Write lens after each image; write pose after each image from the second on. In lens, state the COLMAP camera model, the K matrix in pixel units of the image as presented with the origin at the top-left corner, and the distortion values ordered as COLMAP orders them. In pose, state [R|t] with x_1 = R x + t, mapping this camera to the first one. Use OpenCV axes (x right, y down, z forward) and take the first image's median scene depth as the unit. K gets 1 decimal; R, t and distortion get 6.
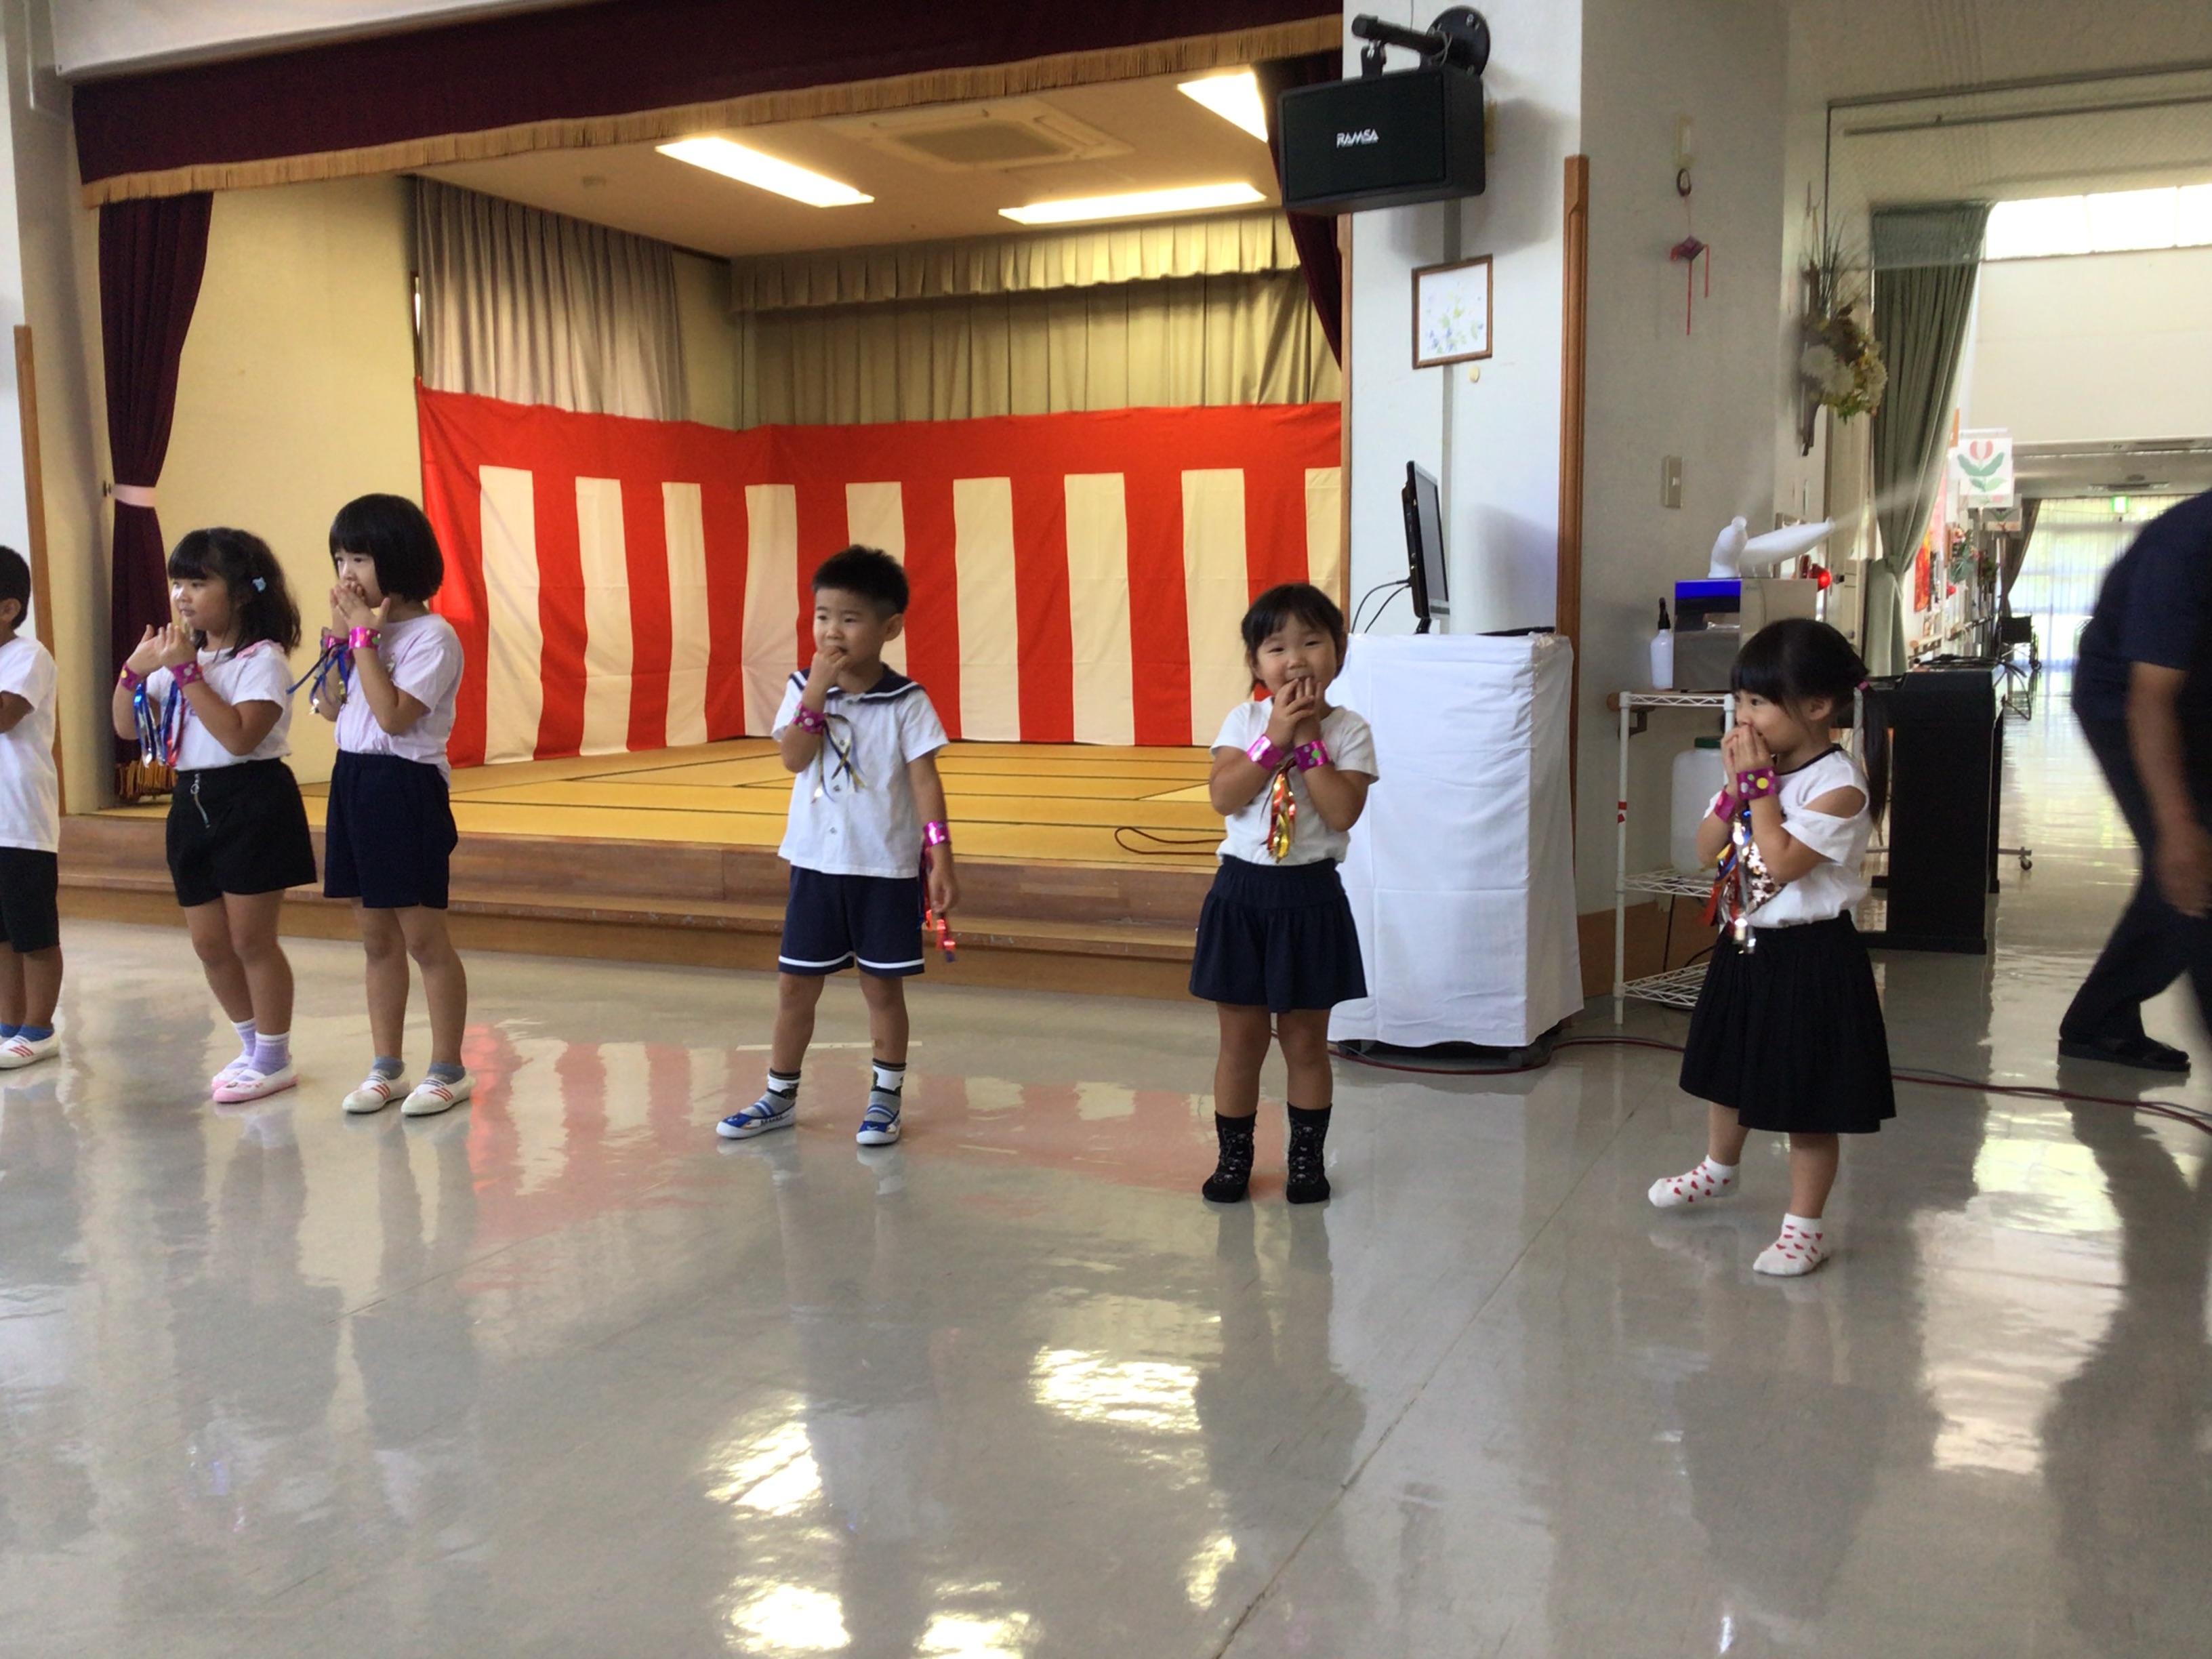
lens RADIAL K [[2006.1, 0, 1123.0], [0, 2006.1, 860.8], [0, 0, 1]] dist [0.025140, 0.000000]
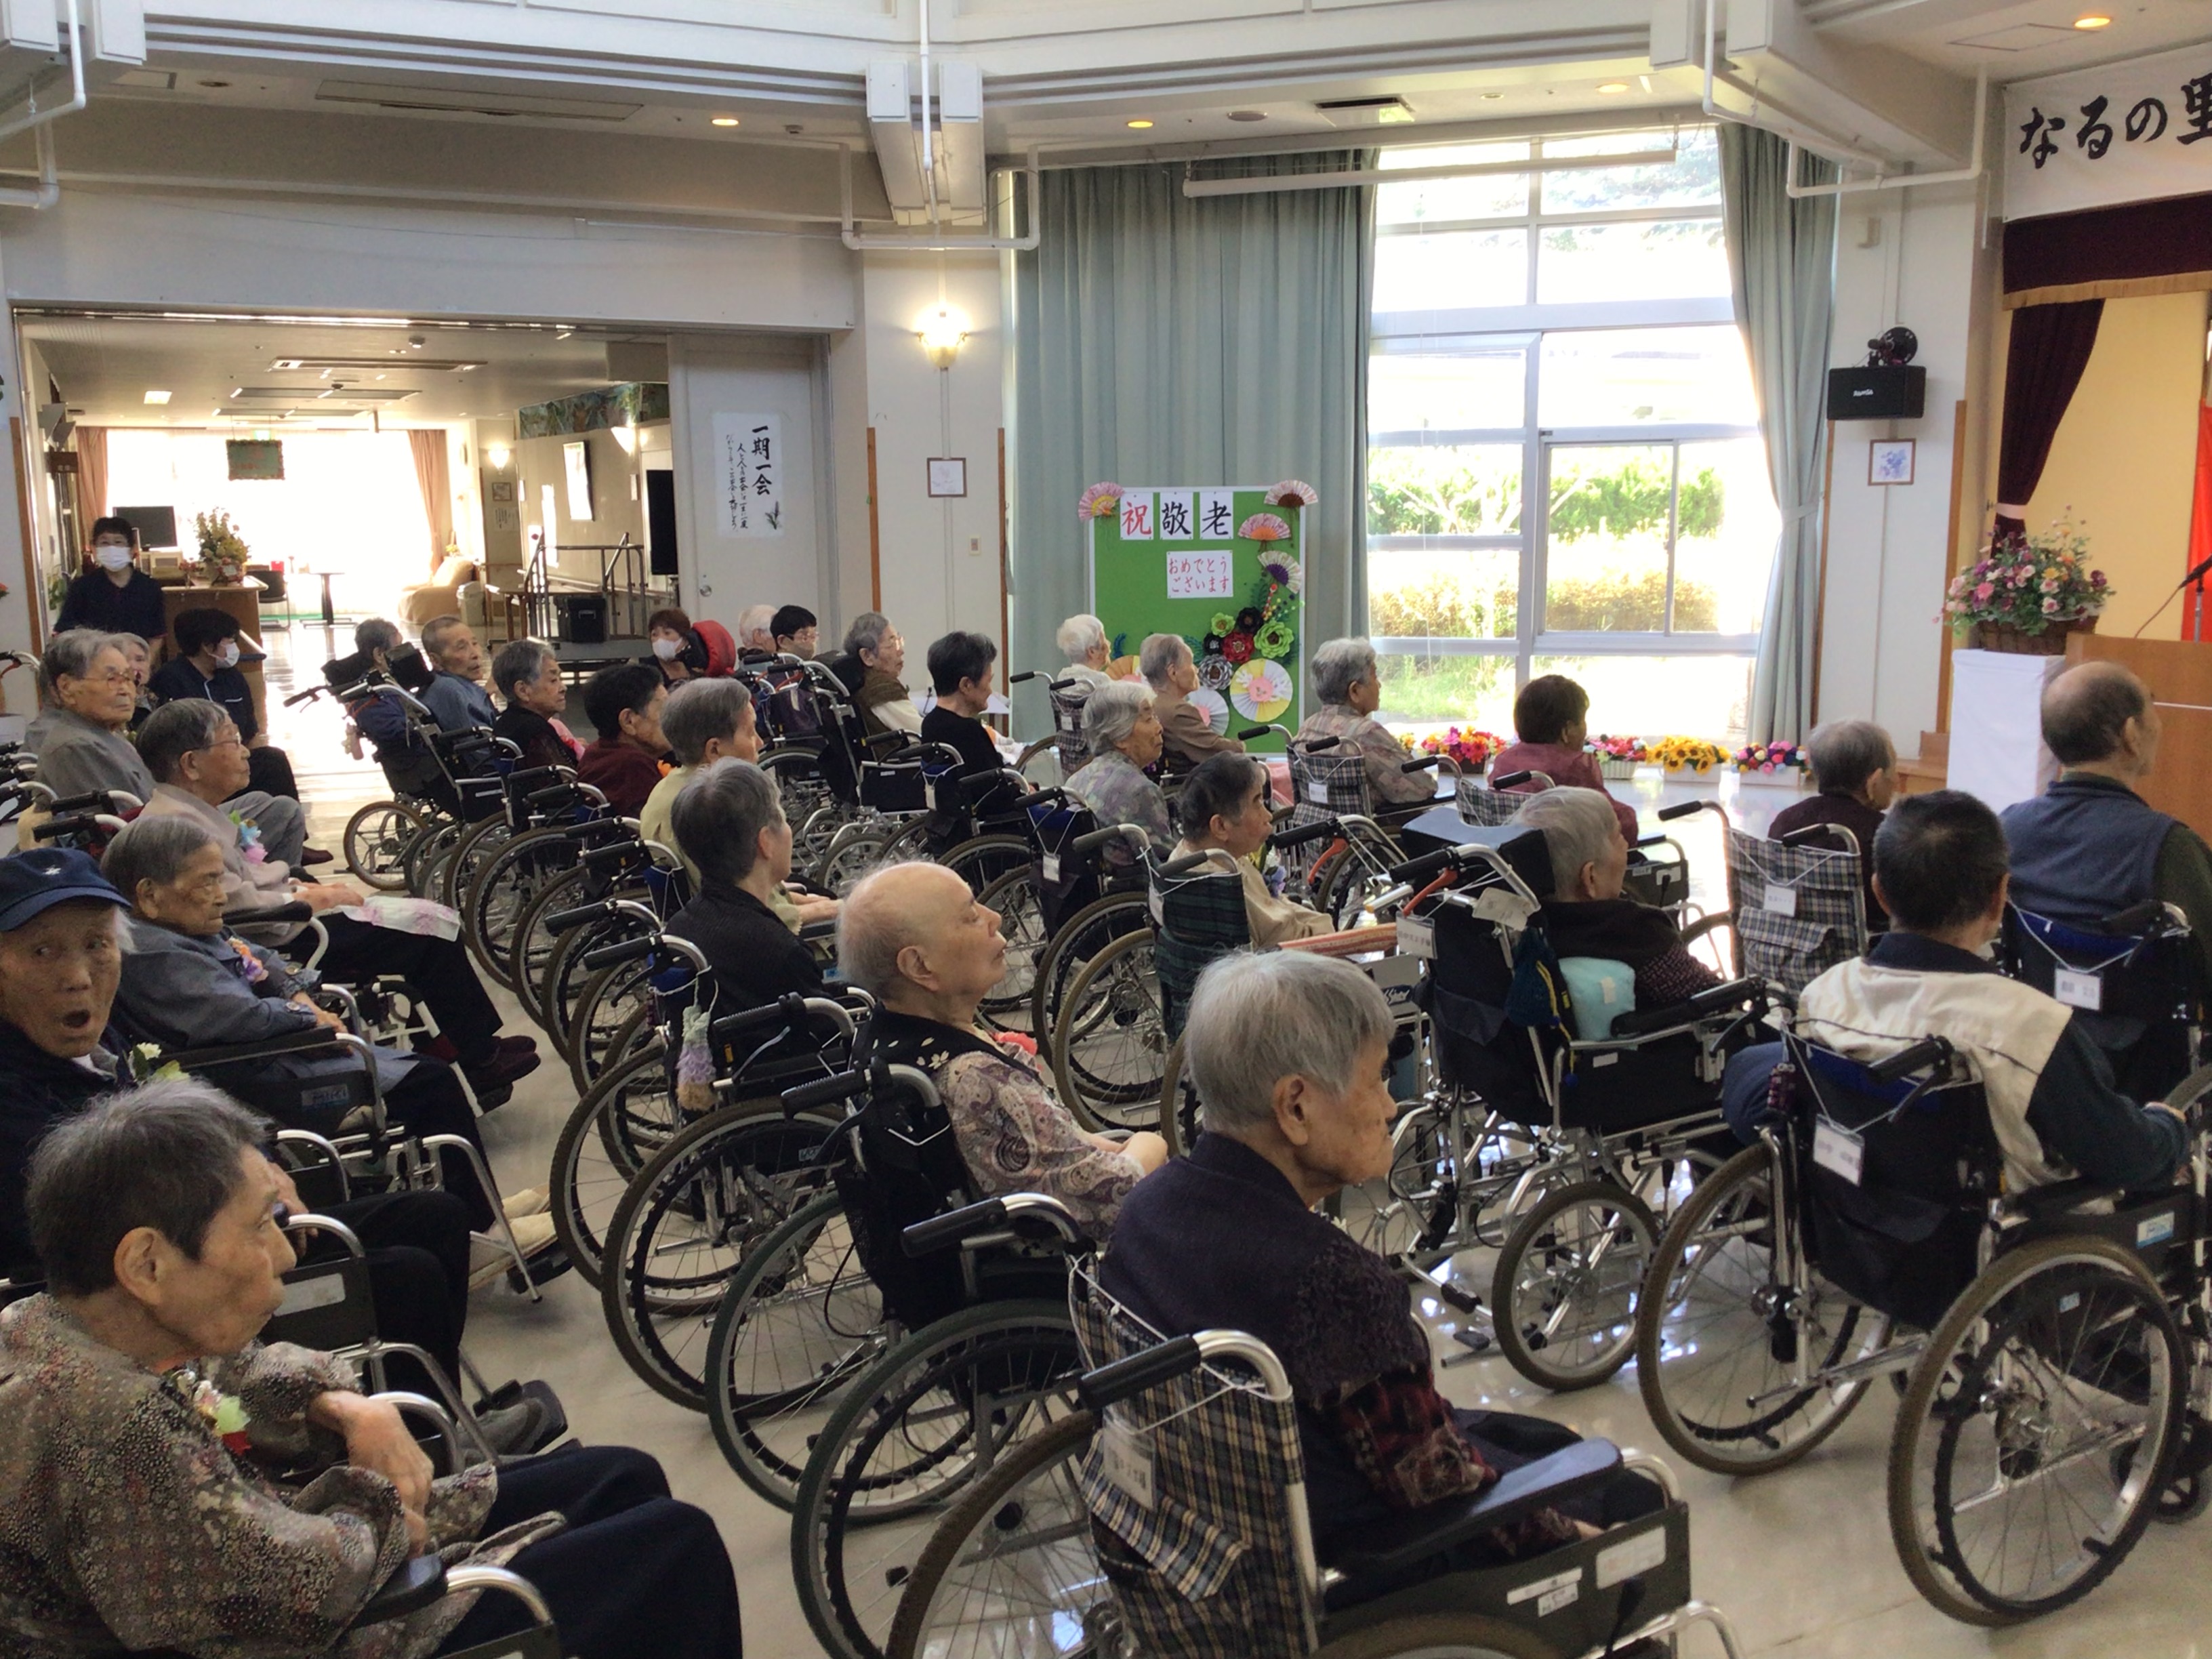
lens RADIAL K [[2006.1, 0, 1122.3], [0, 2006.1, 830.5], [0, 0, 1]] dist [0.025140, 0.000000]
pose [[0.762411, 0.105909, -0.638367, -0.025659], [-0.076261, 0.994346, 0.073889, -0.010069], [0.642584, -0.007651, 0.766177, -0.358606]]
